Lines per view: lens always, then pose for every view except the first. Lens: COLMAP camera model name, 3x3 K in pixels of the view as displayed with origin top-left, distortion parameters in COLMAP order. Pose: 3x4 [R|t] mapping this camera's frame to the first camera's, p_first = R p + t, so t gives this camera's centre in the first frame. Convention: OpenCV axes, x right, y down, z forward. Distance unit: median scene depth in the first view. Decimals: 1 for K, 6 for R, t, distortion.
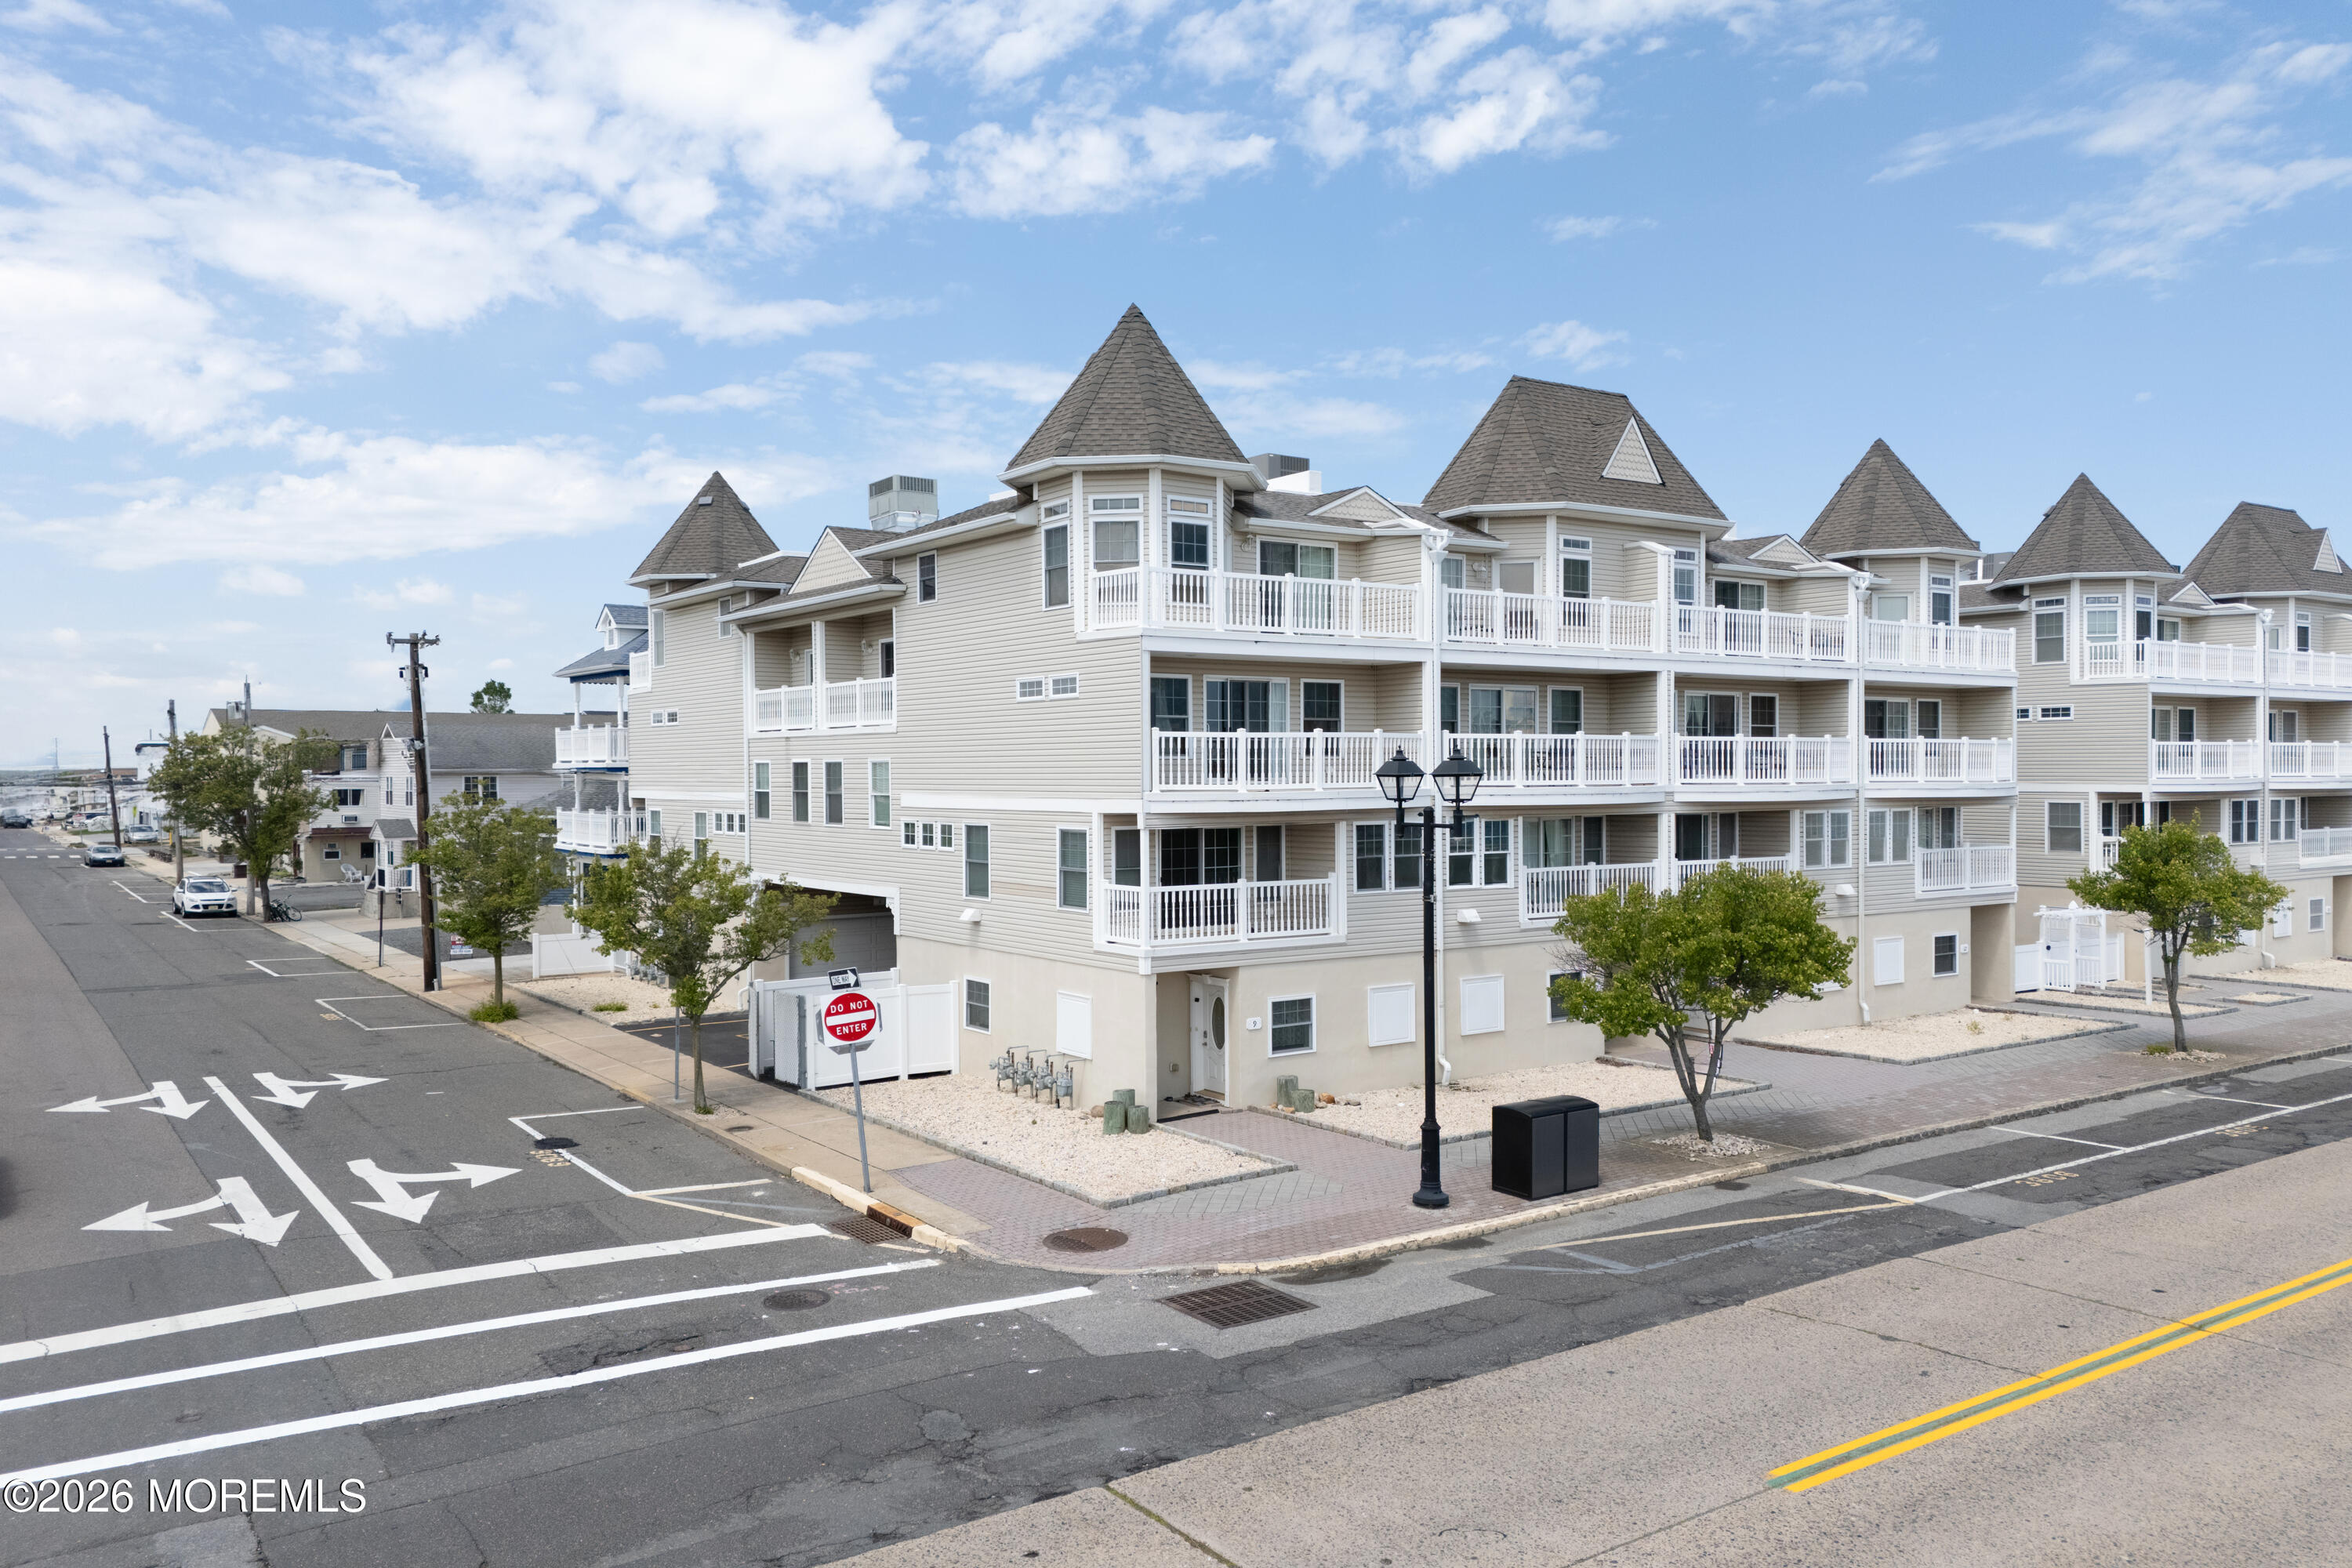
lens RADIAL K [[1723.7, 0, 1178.1], [0, 1723.7, 669.6], [0, 0, 1]] dist [0.068996, -0.058269]
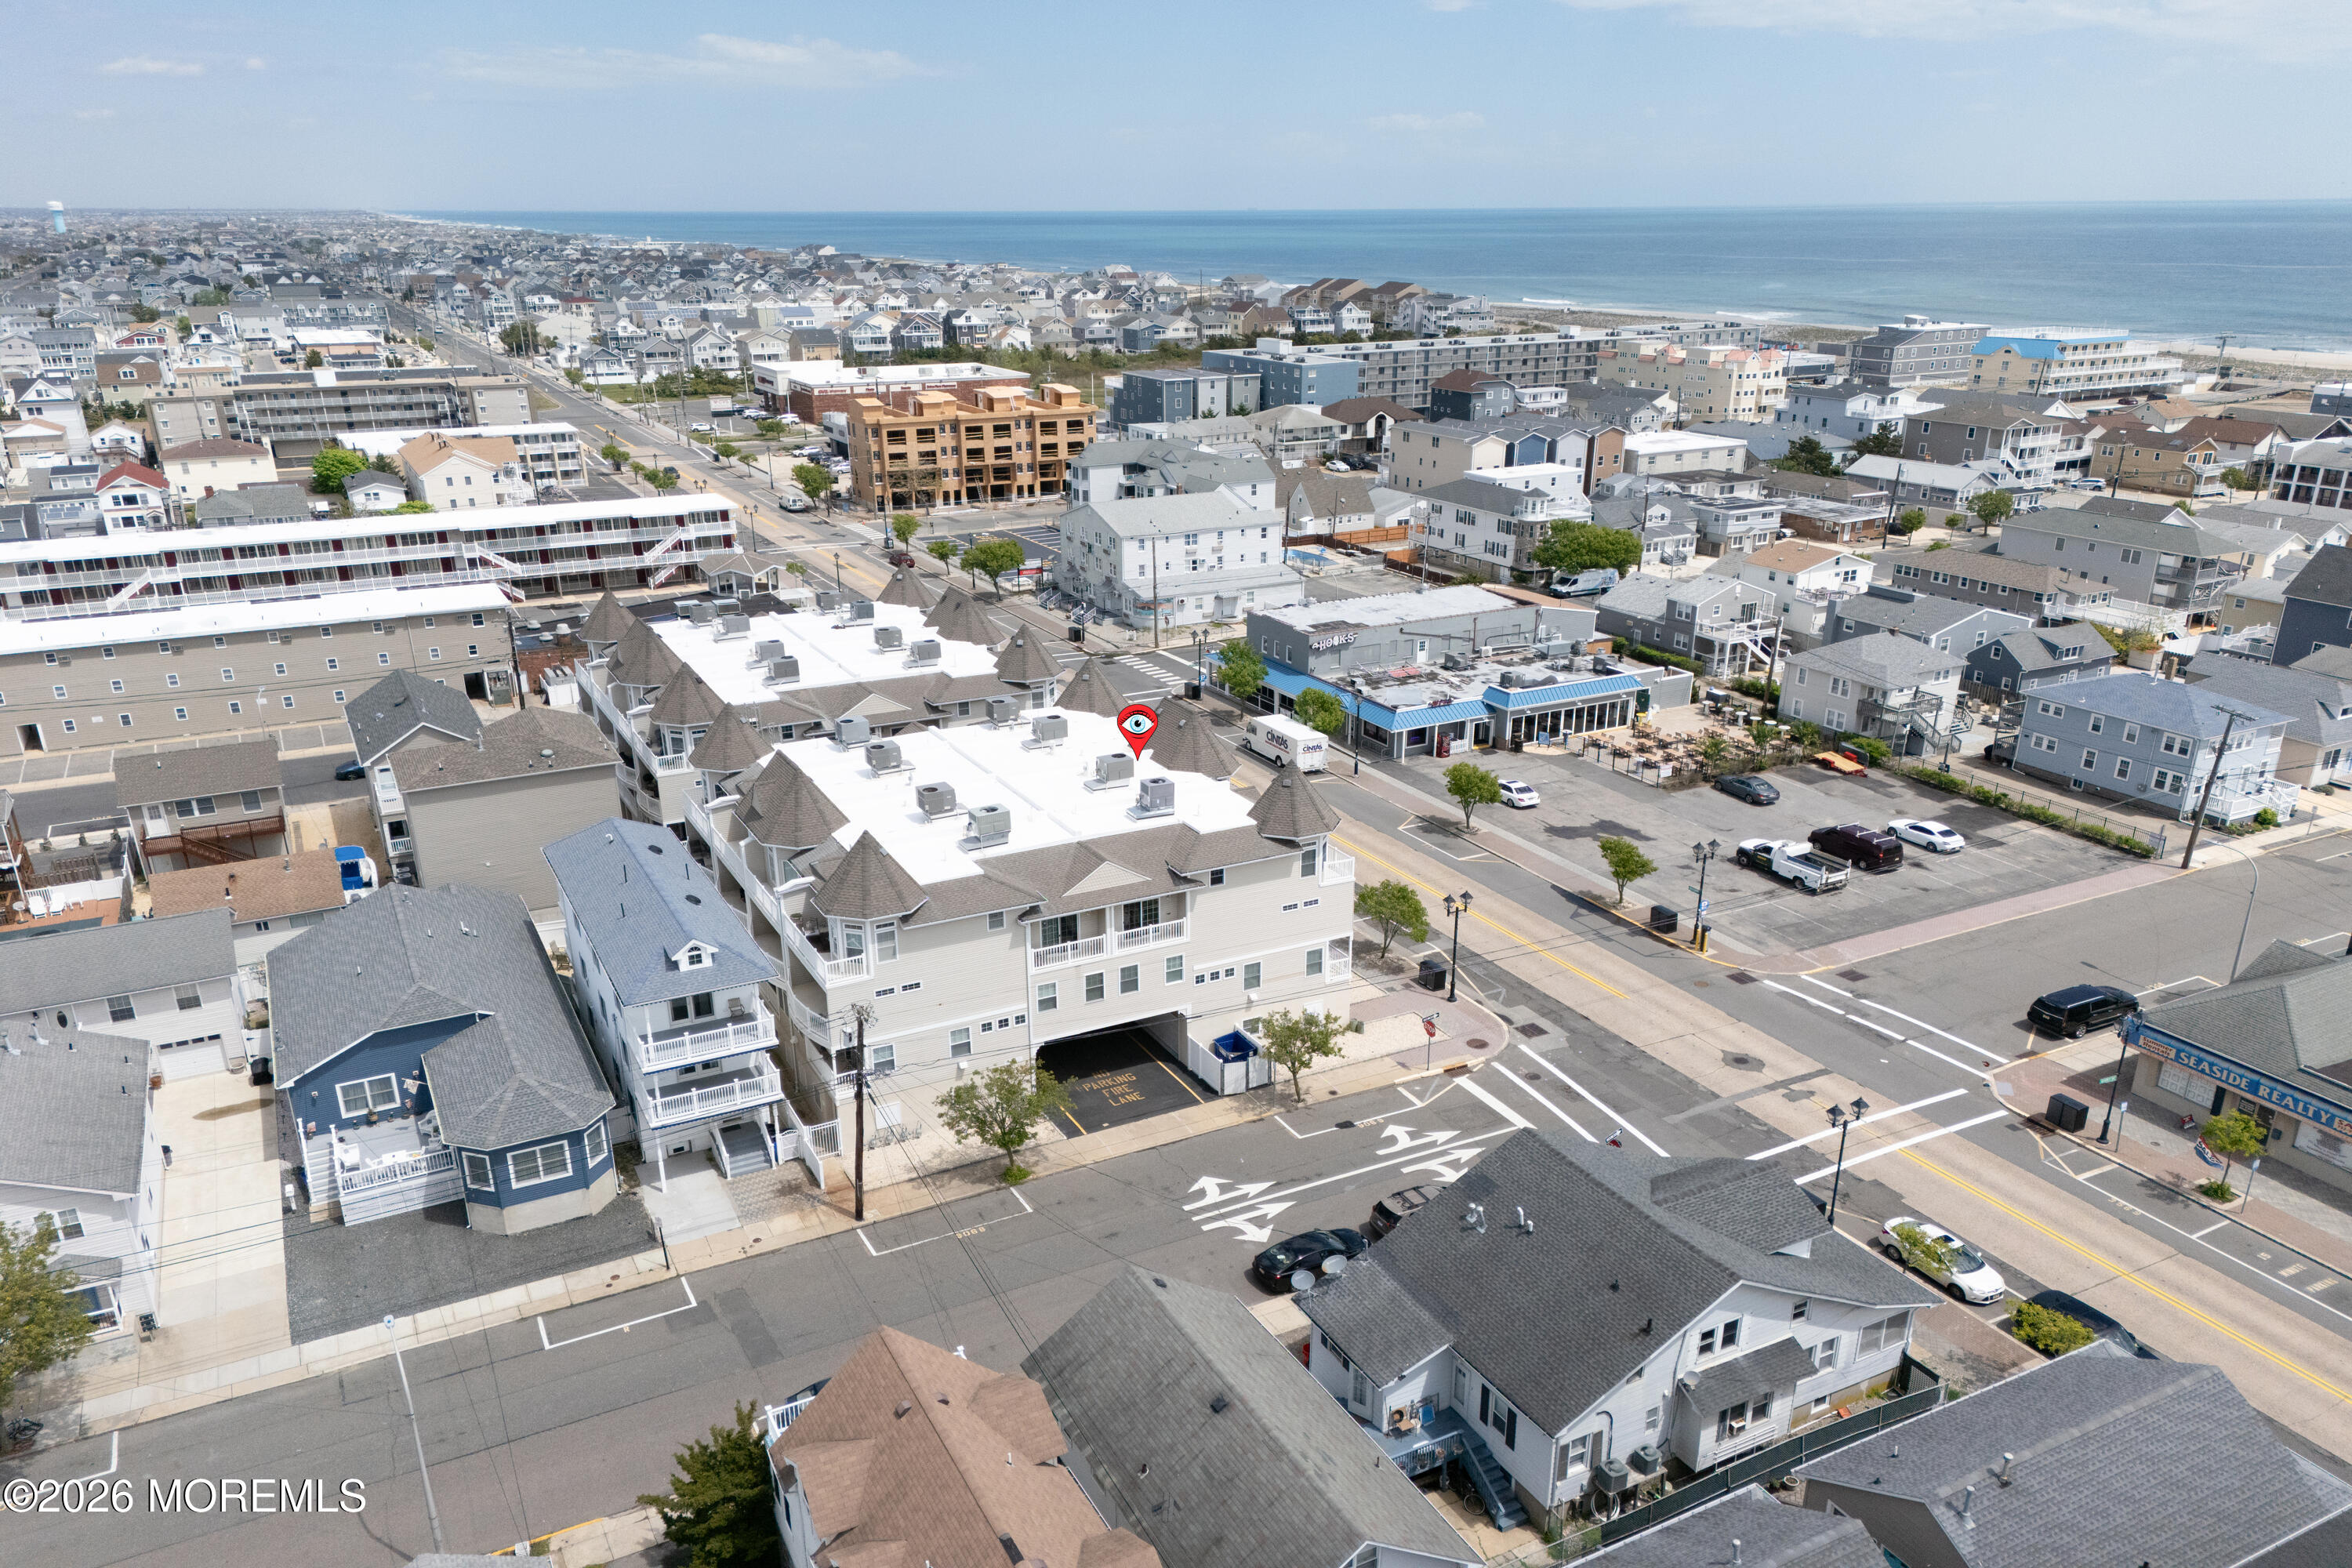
lens RADIAL K [[1743.3, 0, 1178.8], [0, 1743.3, 716.4], [0, 0, 1]] dist [0.069530, -0.065590]
pose [[0.143491, -0.275709, 0.950471, -2.890949], [-0.052494, 0.956937, 0.285509, -1.149421], [-0.988259, -0.090861, 0.122839, 0.975583]]
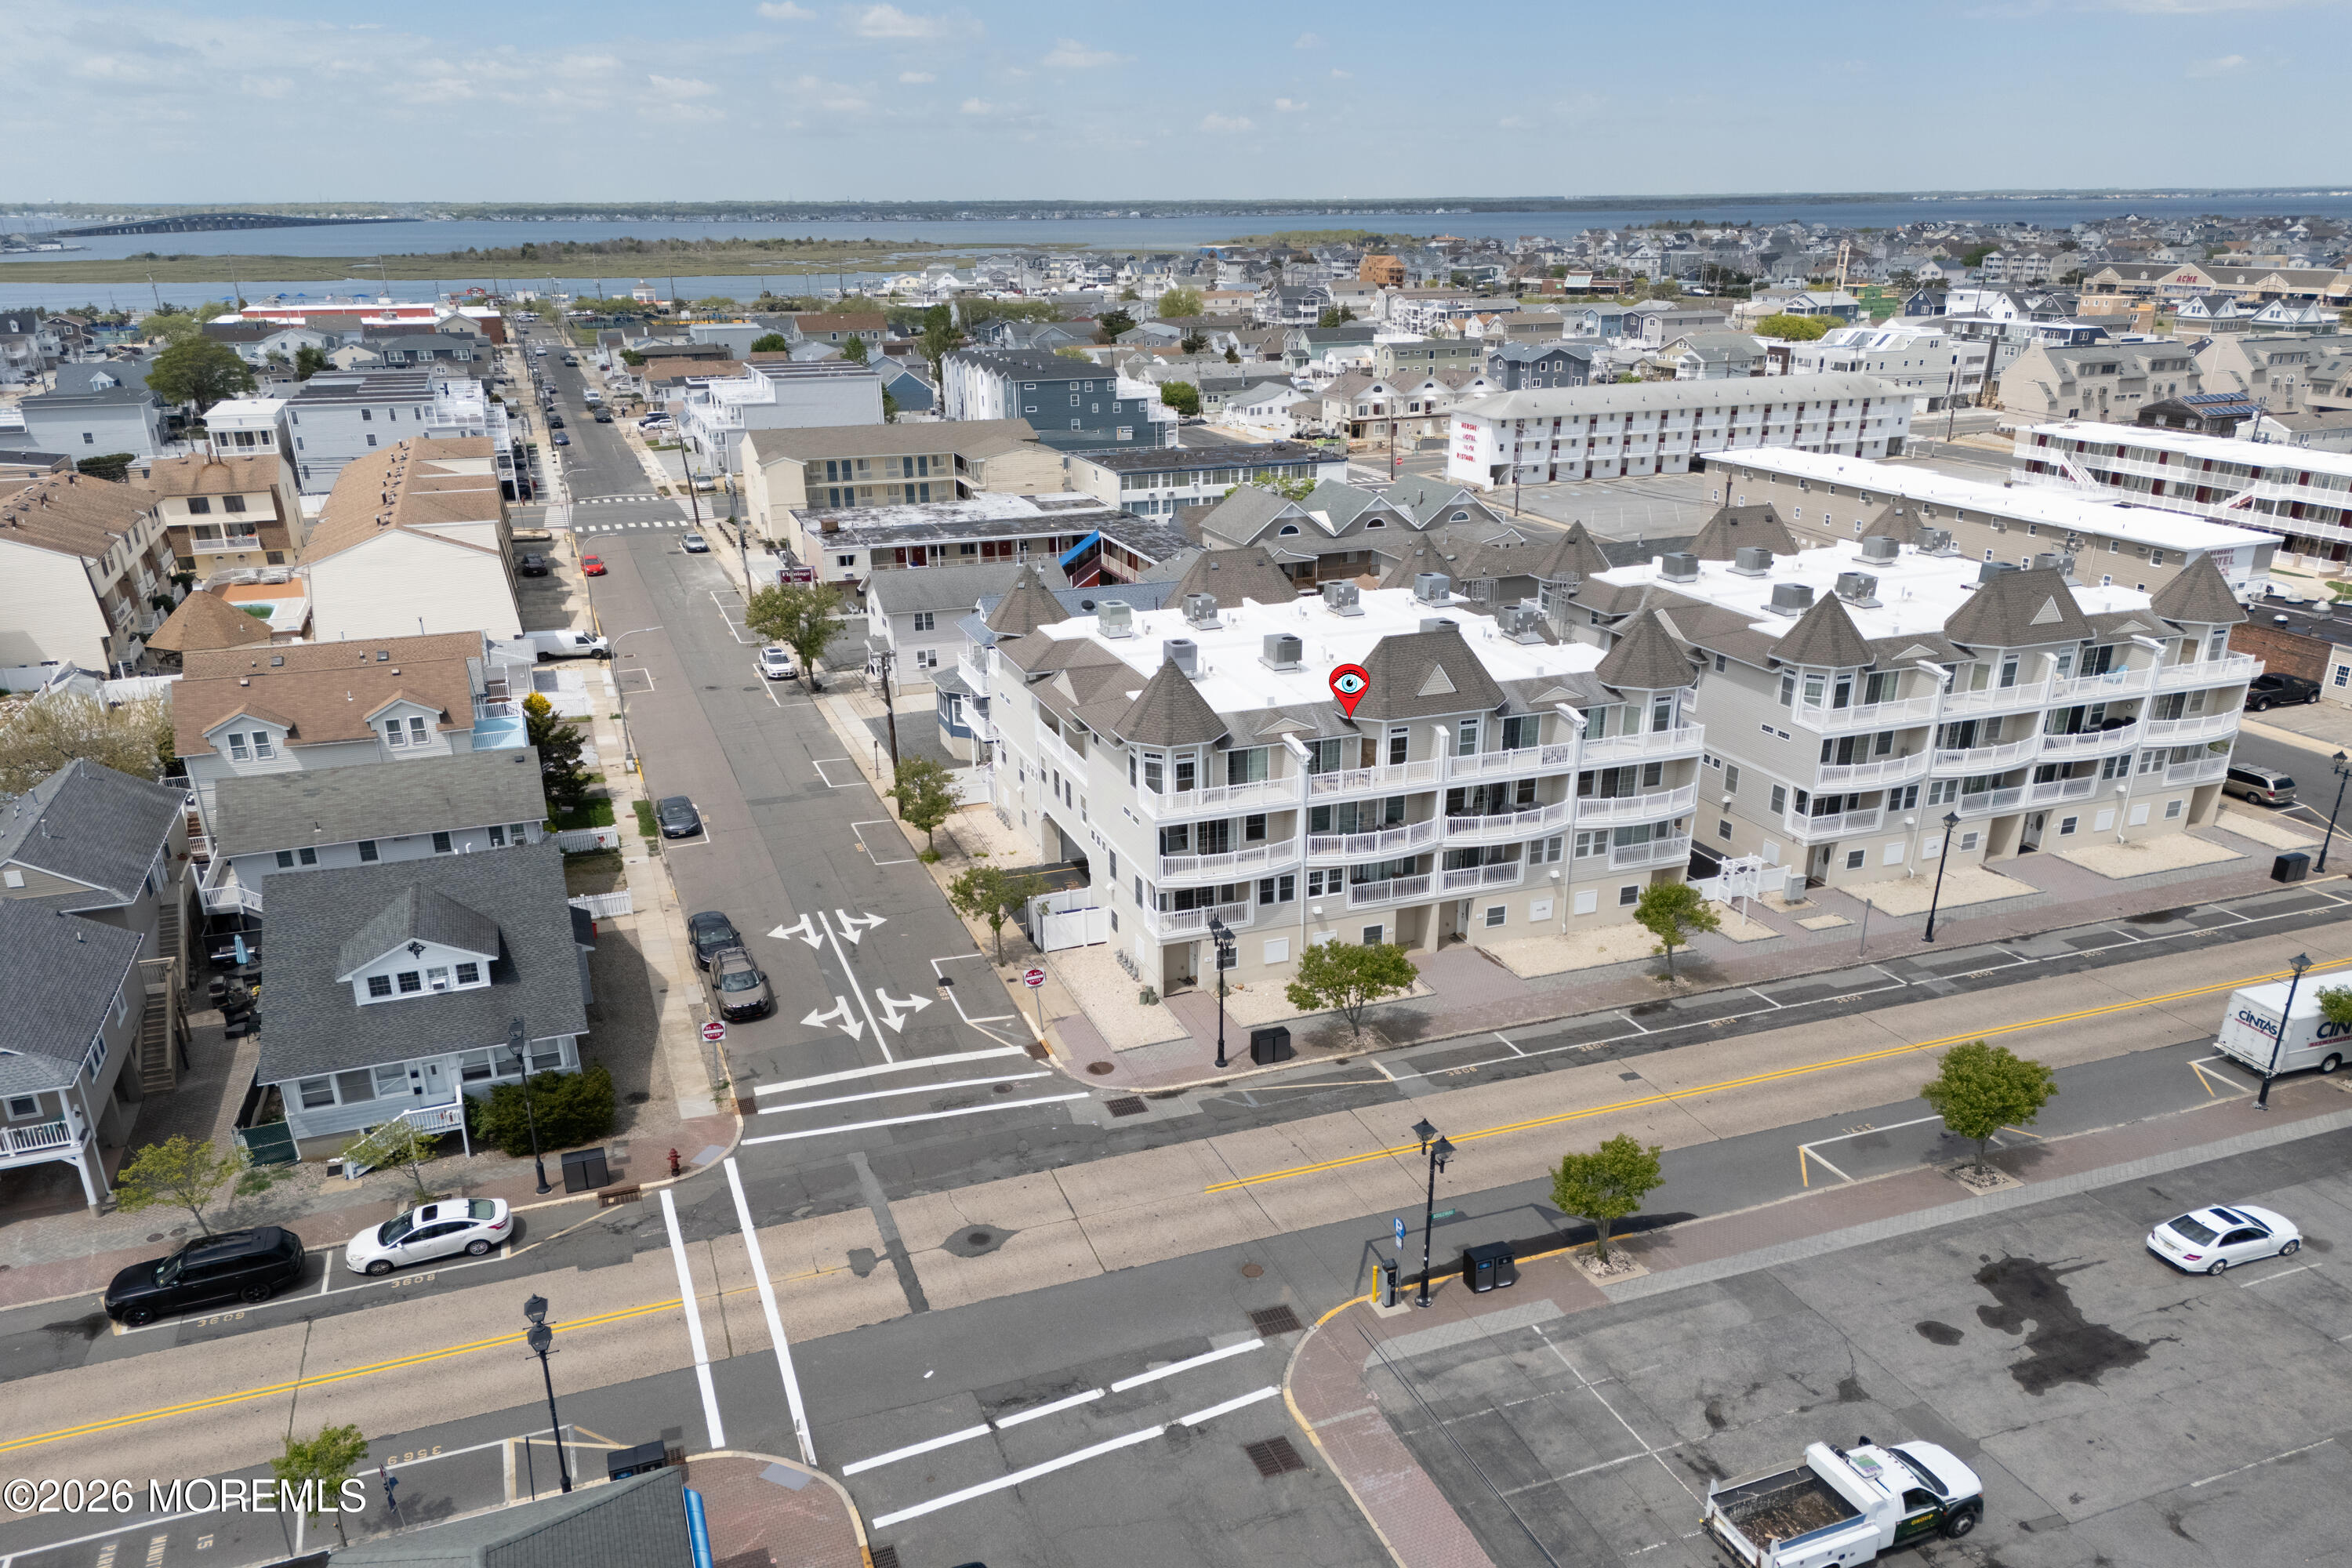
lens RADIAL K [[1738.5, 0, 1171.6], [0, 1738.5, 817.8], [0, 0, 1]] dist [0.078865, -0.081455]
pose [[0.966844, 0.081796, -0.241913, 0.606803], [0.018030, 0.923084, 0.384175, -0.984767], [0.254730, -0.375799, 0.891004, -1.205321]]
